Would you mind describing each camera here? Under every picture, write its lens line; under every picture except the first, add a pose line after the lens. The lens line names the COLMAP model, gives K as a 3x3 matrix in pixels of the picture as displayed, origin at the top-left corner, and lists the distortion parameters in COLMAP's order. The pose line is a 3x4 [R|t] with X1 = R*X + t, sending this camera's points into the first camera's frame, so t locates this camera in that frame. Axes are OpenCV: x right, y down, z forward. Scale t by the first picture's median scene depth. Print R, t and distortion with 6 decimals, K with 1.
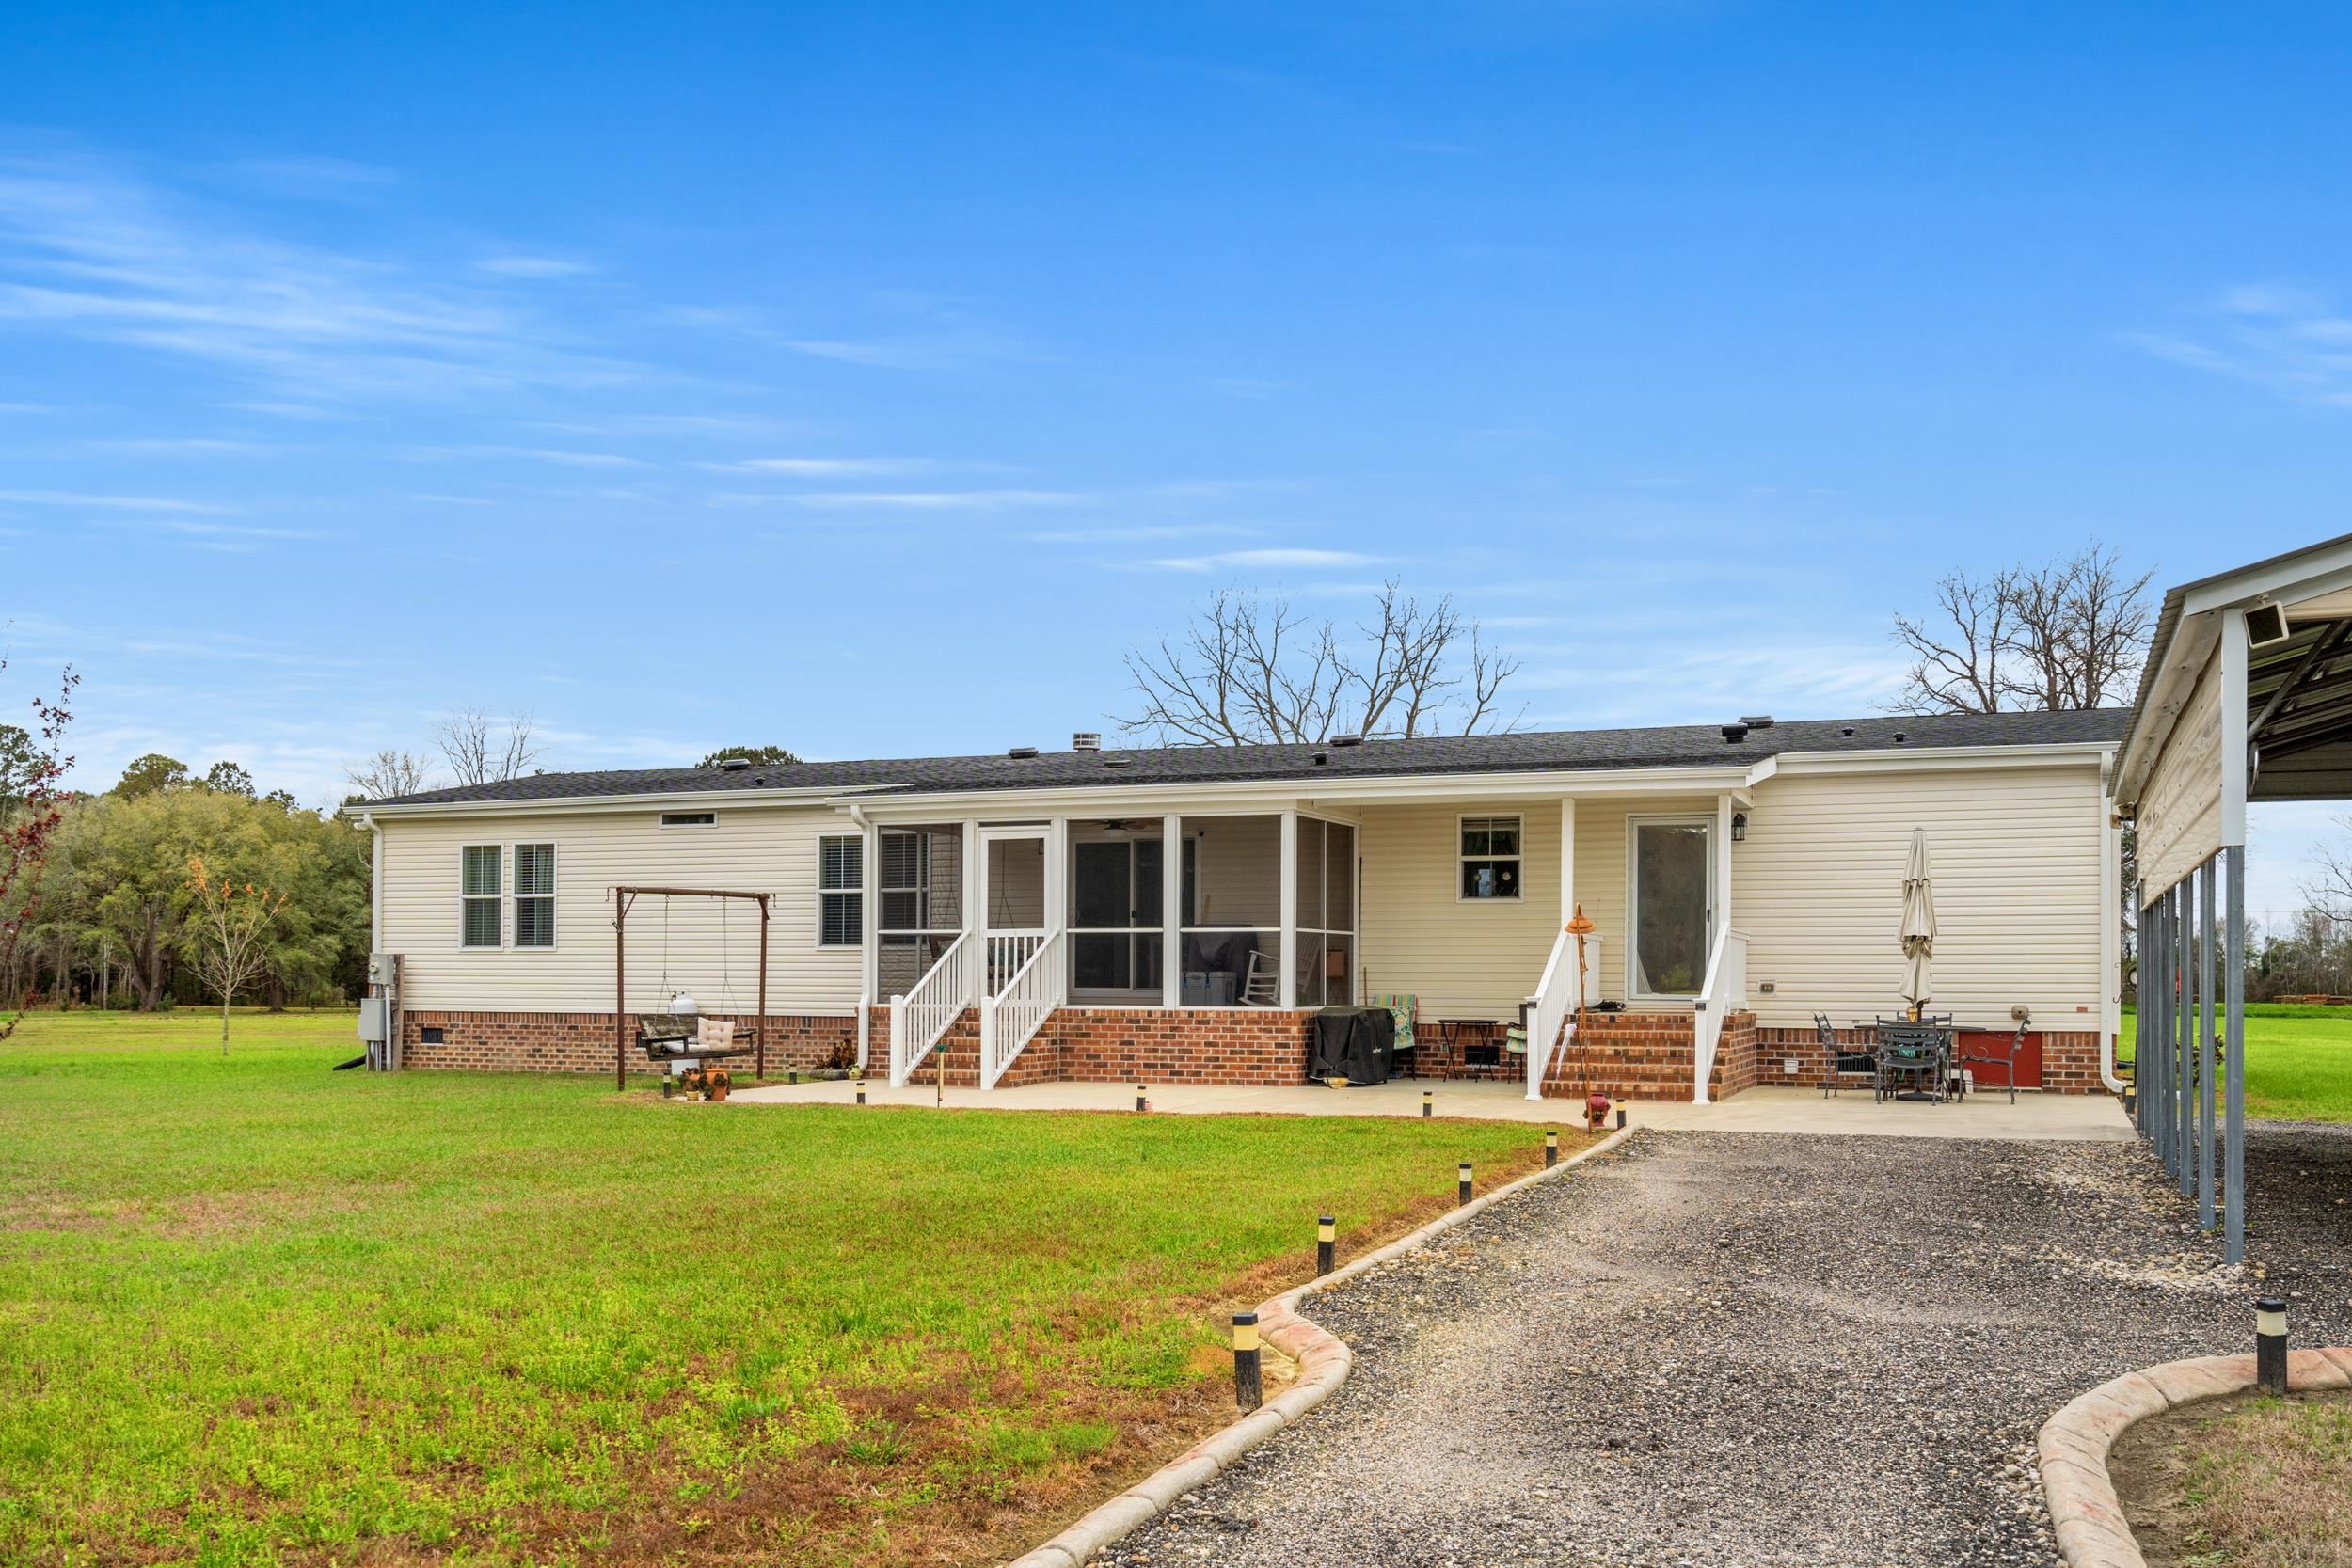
lens RADIAL K [[2081.1, 0, 1176.1], [0, 2081.1, 809.7], [0, 0, 1]] dist [0.004205, -0.001691]
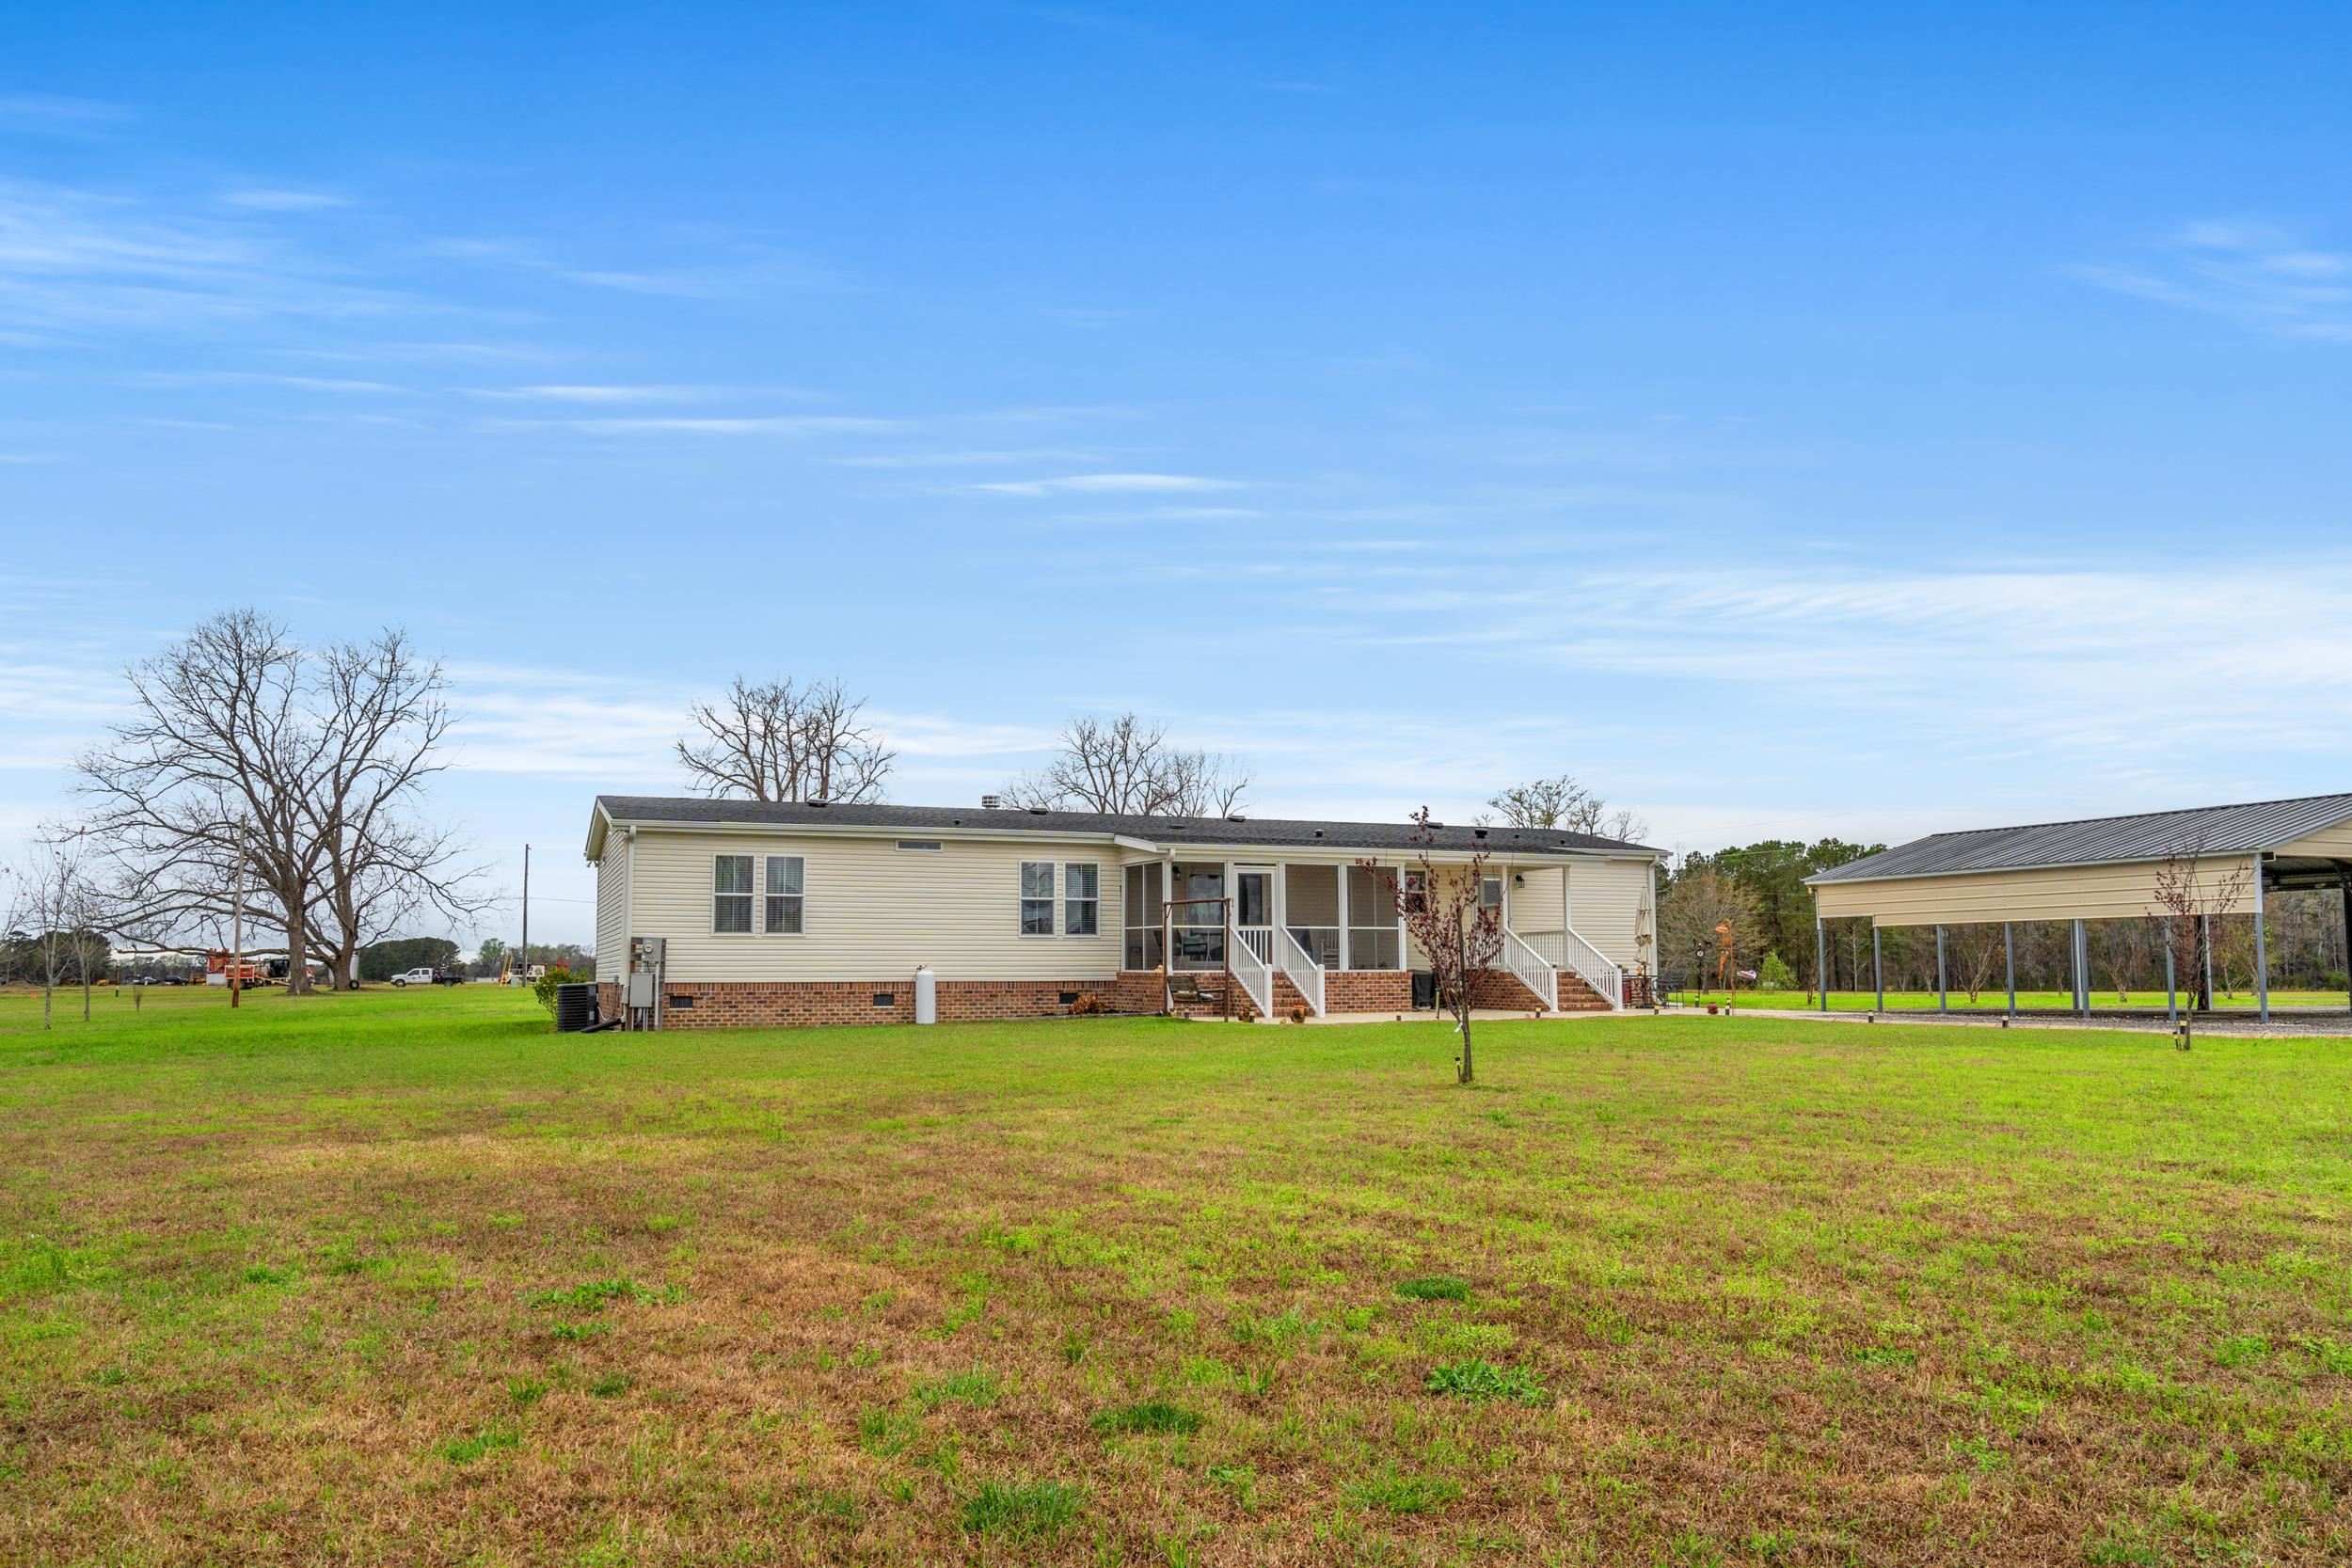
lens RADIAL K [[1587.5, 0, 1177.4], [0, 1587.5, 751.2], [0, 0, 1]] dist [-0.000165, -0.000201]
pose [[0.711911, 0.089840, 0.696500, -0.867137], [-0.051291, 0.995786, -0.076019, 0.013663], [-0.700395, 0.018395, 0.713519, 0.087518]]
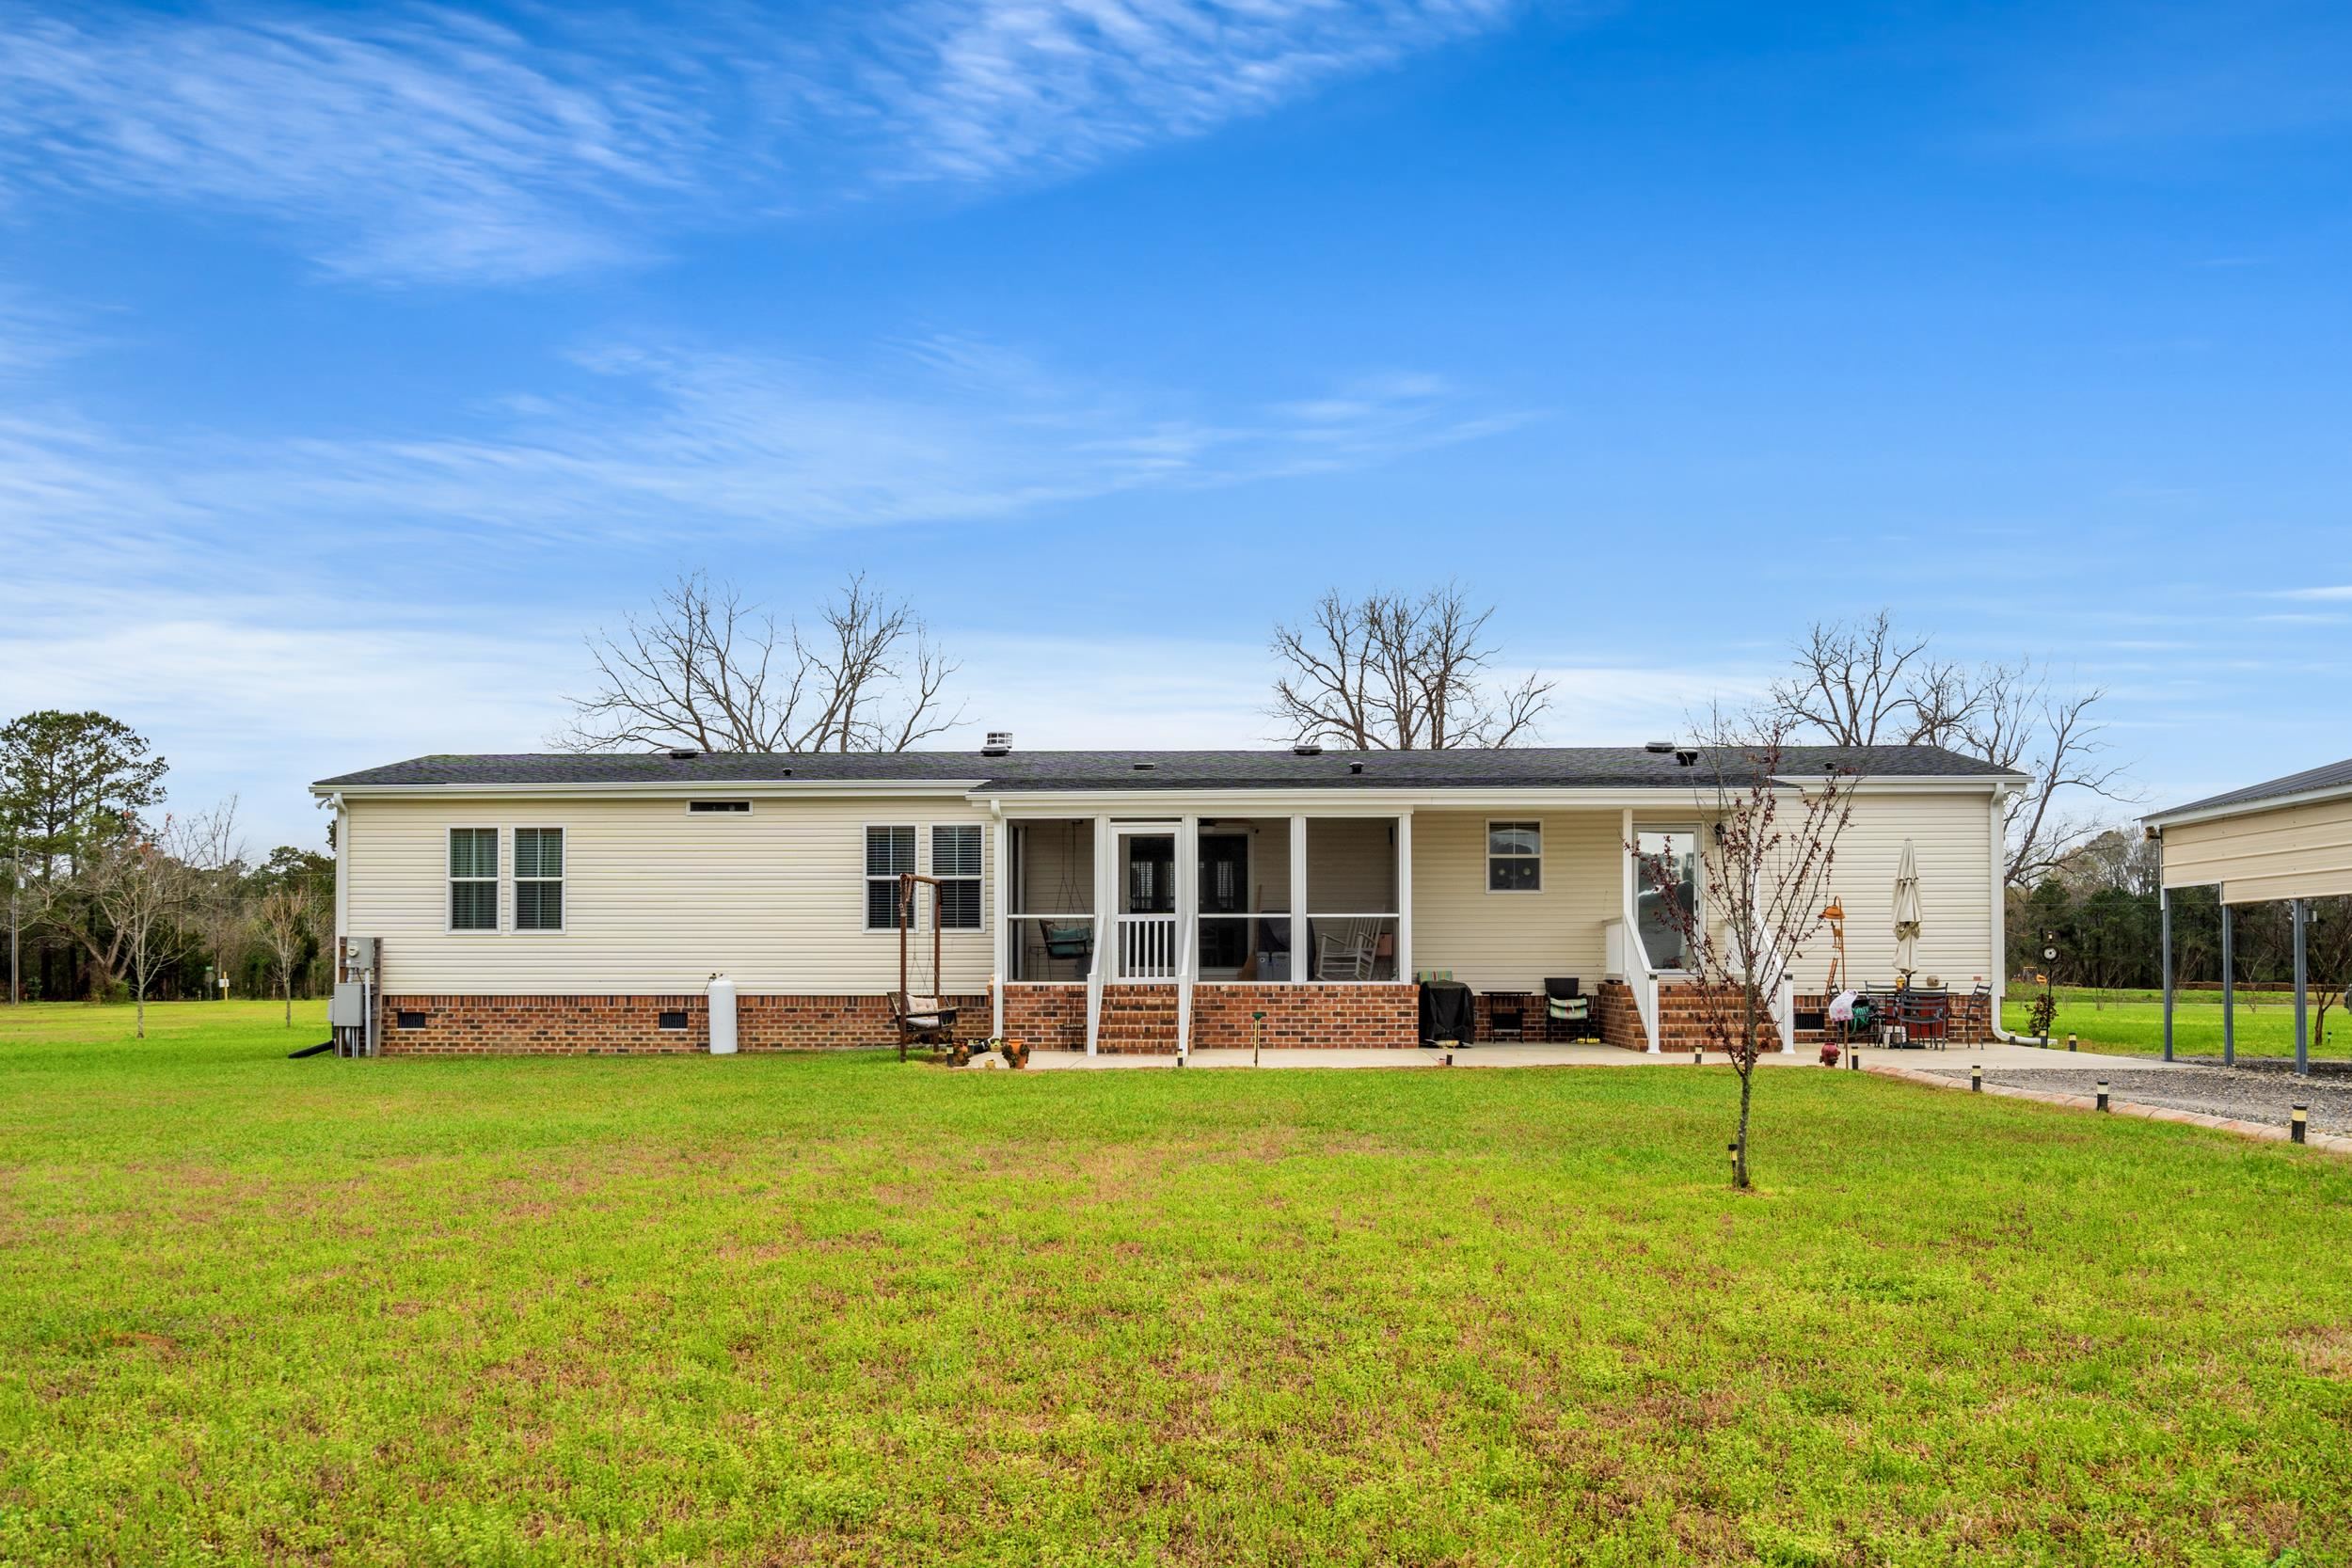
lens RADIAL K [[2081.1, 0, 1179.6], [0, 2081.1, 809.1], [0, 0, 1]] dist [0.004205, -0.001691]
pose [[0.941212, 0.020994, 0.337164, -0.362850], [-0.022796, 0.999739, 0.001387, -0.000905], [-0.337046, -0.008991, 0.941445, -0.049431]]
